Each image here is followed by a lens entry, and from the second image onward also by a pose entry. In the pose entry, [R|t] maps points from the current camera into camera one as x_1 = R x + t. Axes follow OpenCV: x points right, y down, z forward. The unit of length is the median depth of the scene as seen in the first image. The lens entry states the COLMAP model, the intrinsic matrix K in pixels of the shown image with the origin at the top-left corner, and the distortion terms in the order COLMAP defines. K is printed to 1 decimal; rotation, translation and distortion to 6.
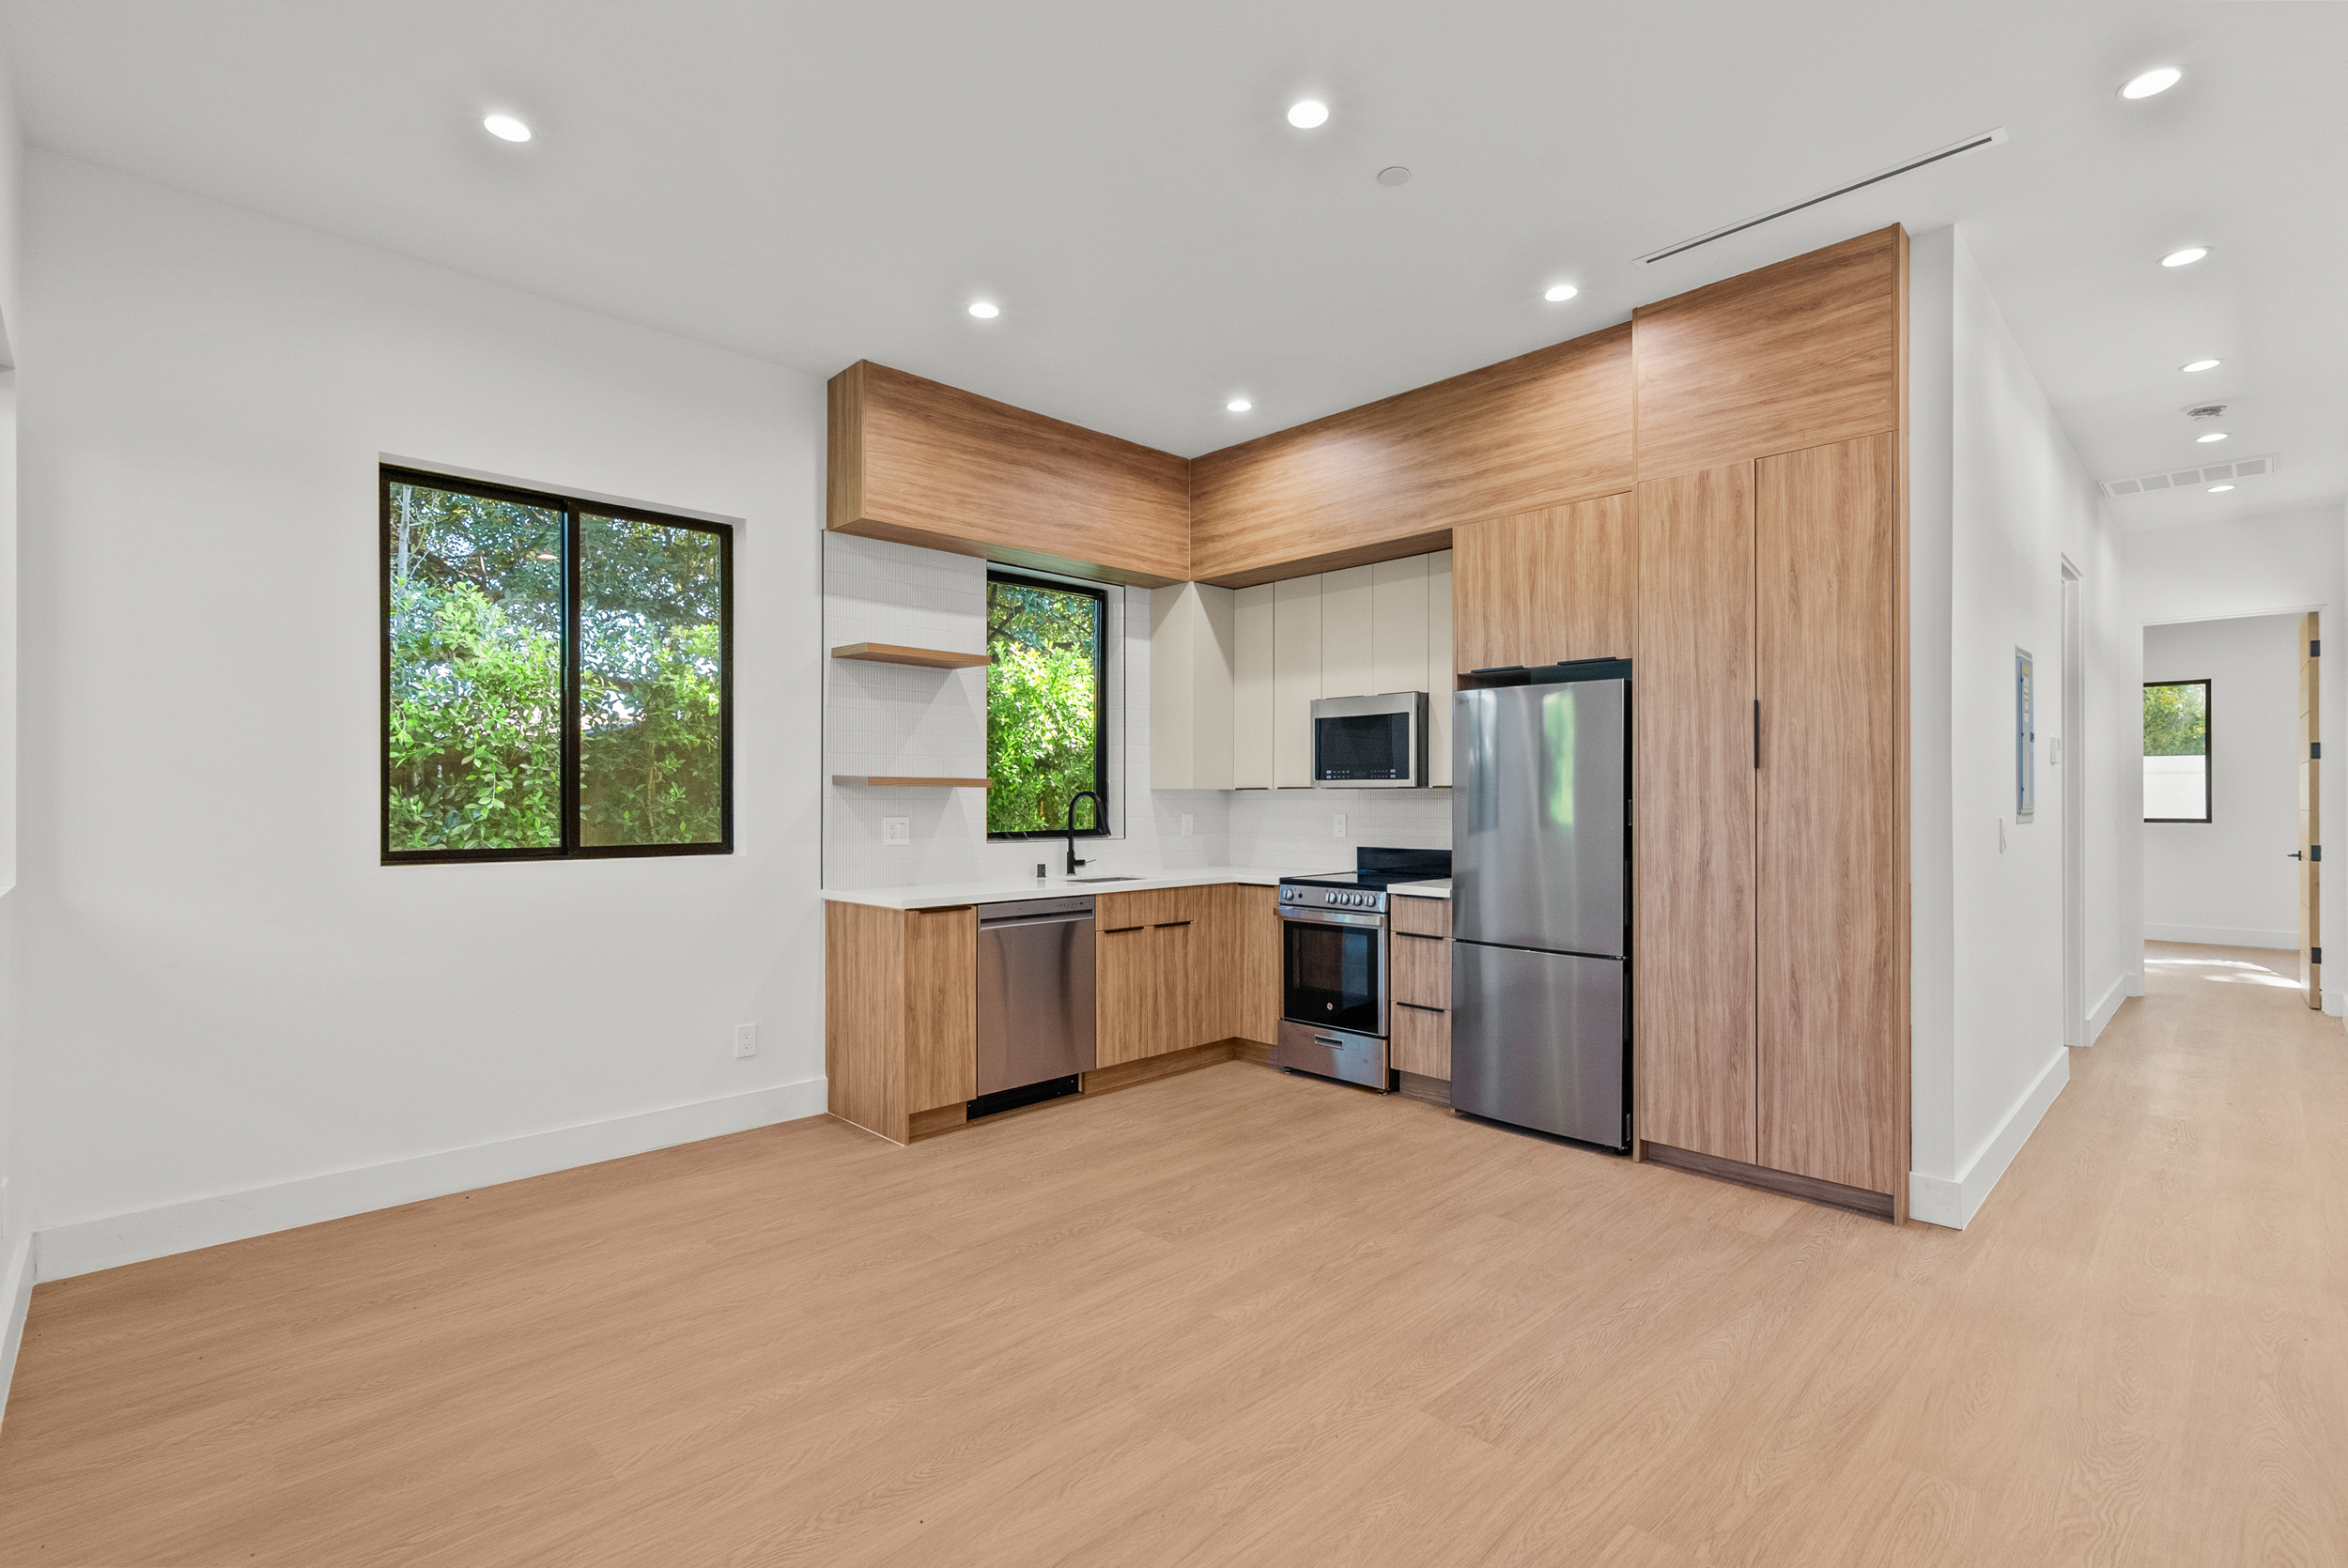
lens RADIAL K [[1073.5, 0, 1180.7], [0, 1073.5, 794.5], [0, 0, 1]] dist [-0.005301, -0.000029]
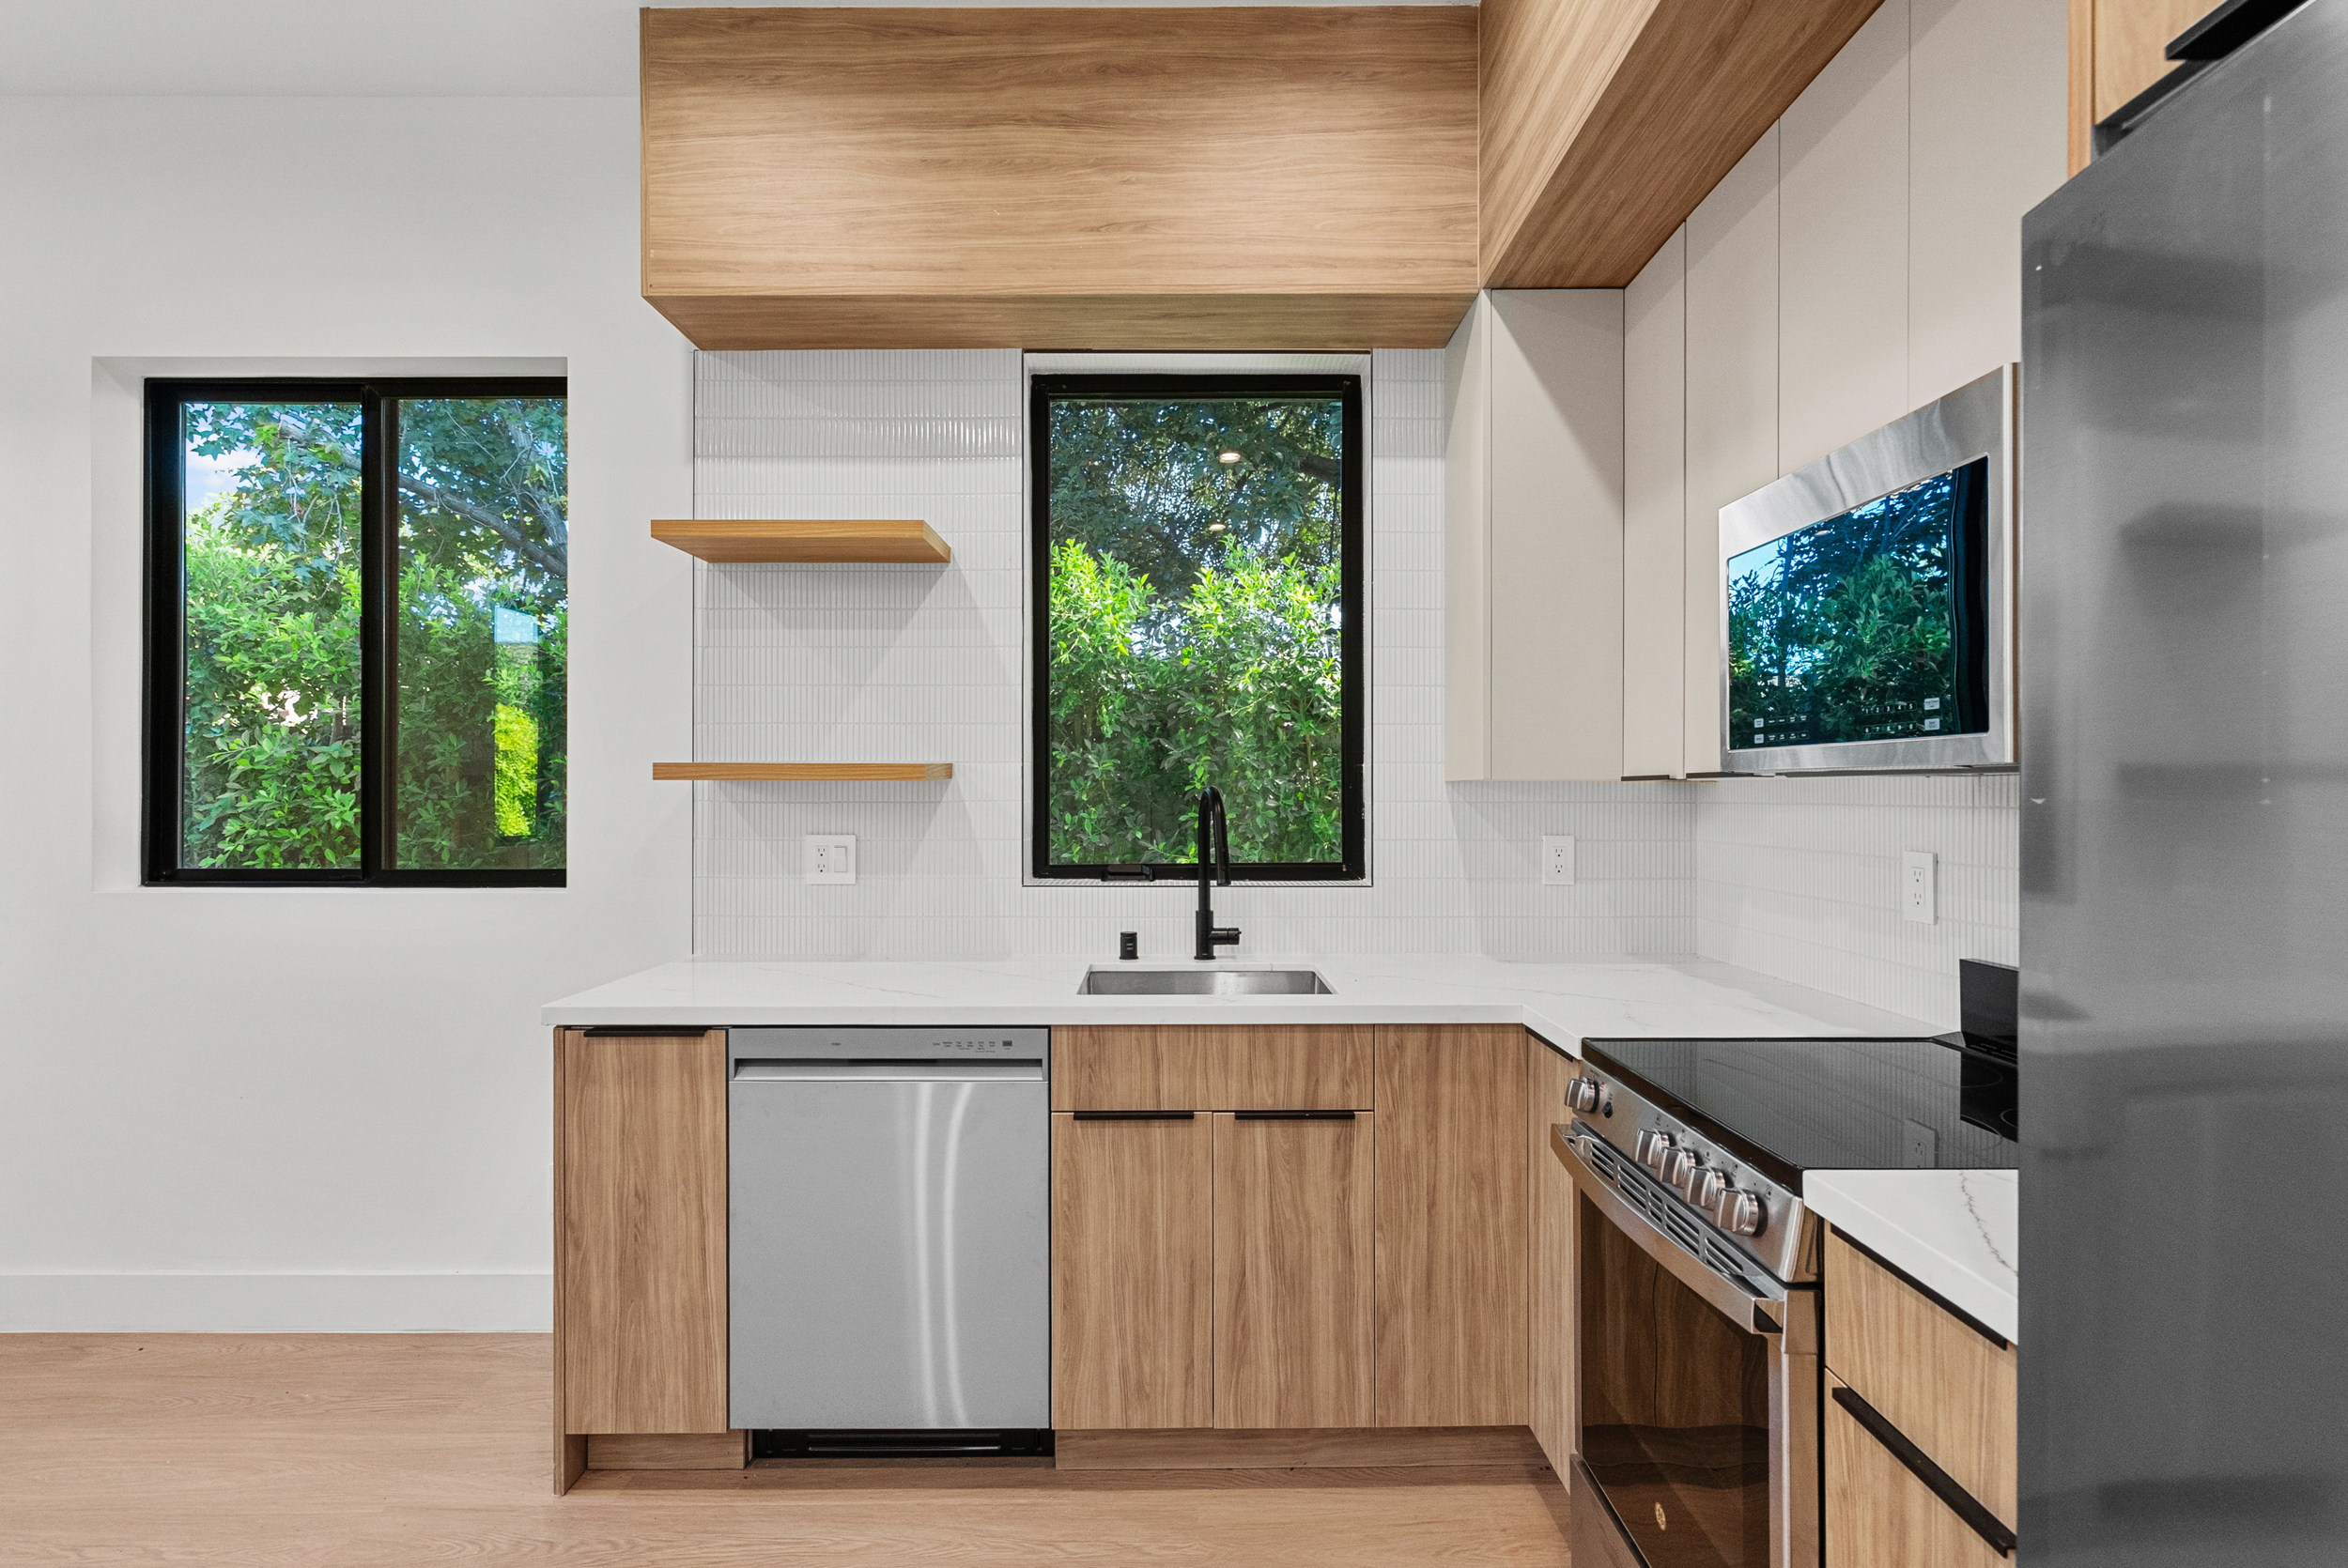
lens RADIAL K [[1073.5, 0, 1175.9], [0, 1073.5, 789.2], [0, 0, 1]] dist [-0.005301, -0.000029]
pose [[0.714981, -0.002244, -0.699140, 0.273591], [0.004052, 0.999991, 0.000934, -0.002764], [0.699132, -0.003501, 0.714984, 0.764144]]
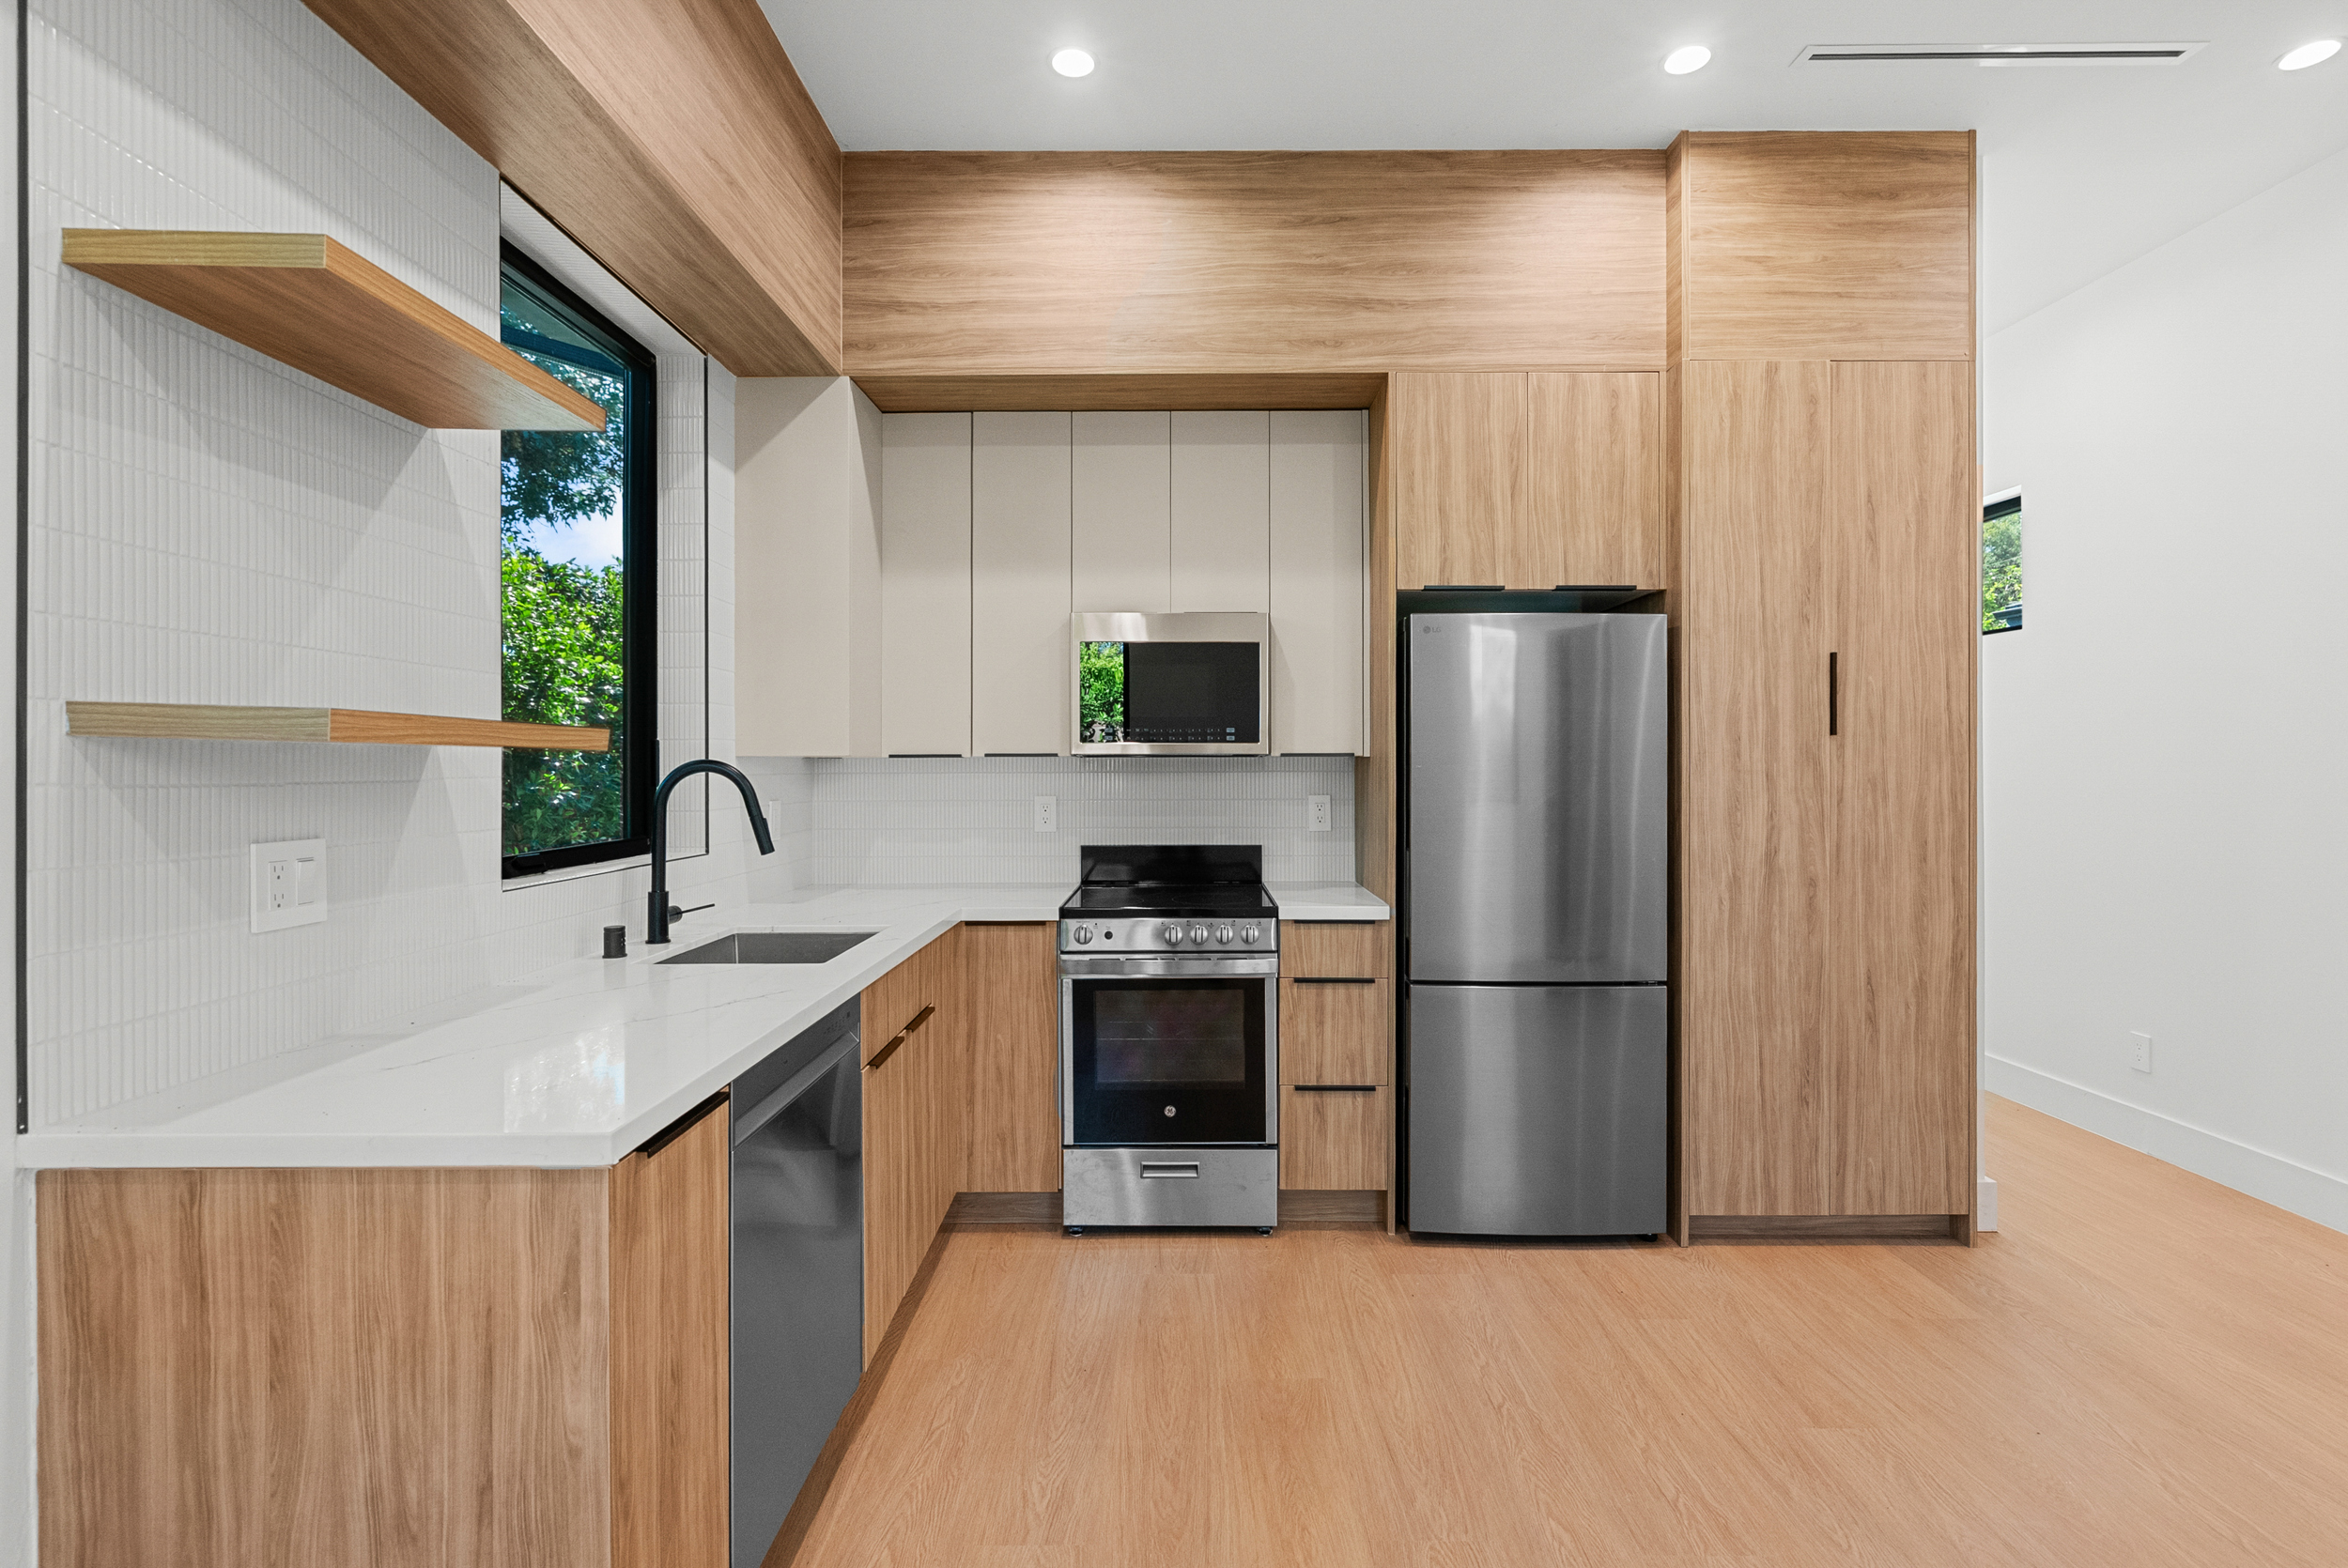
lens RADIAL K [[1073.5, 0, 1178.9], [0, 1073.5, 765.3], [0, 0, 1]] dist [-0.005301, -0.000029]
pose [[0.705647, -0.001224, 0.708562, -0.320894], [-0.000670, 0.999997, 0.002394, -0.002349], [-0.708563, -0.002163, 0.705644, 0.617312]]
